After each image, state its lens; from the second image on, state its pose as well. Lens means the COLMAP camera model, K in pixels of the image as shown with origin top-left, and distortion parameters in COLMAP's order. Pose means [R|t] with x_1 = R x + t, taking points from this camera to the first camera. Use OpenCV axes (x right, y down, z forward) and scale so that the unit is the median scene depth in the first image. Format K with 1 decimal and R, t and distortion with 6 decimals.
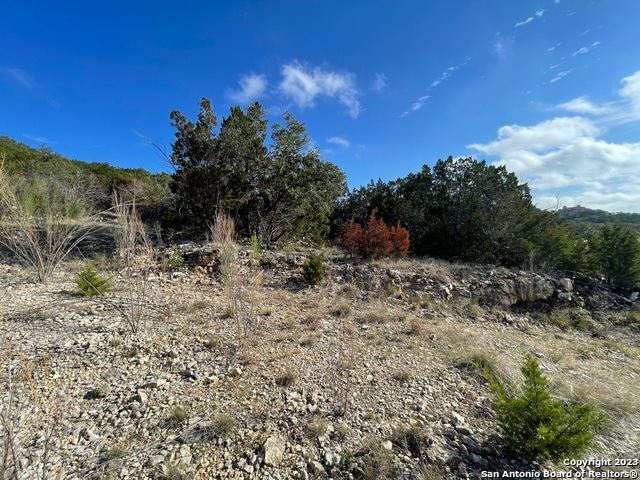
lens RADIAL K [[260.5, 0, 319.0], [0, 260.5, 239.3], [0, 0, 1]] dist [0.009991, -0.000149]
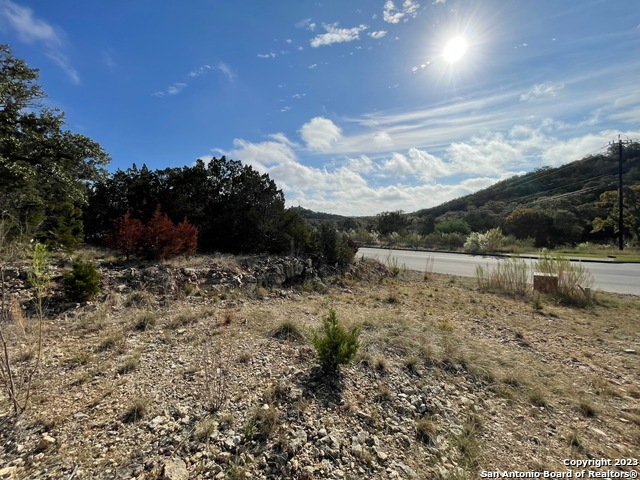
lens RADIAL K [[260.5, 0, 317.9], [0, 260.5, 235.7], [0, 0, 1]] dist [0.009991, -0.000149]
pose [[0.656343, -0.033659, 0.753711, -0.131791], [0.023439, 0.999432, 0.024221, -0.015826], [-0.754098, 0.001769, 0.656759, -0.003213]]
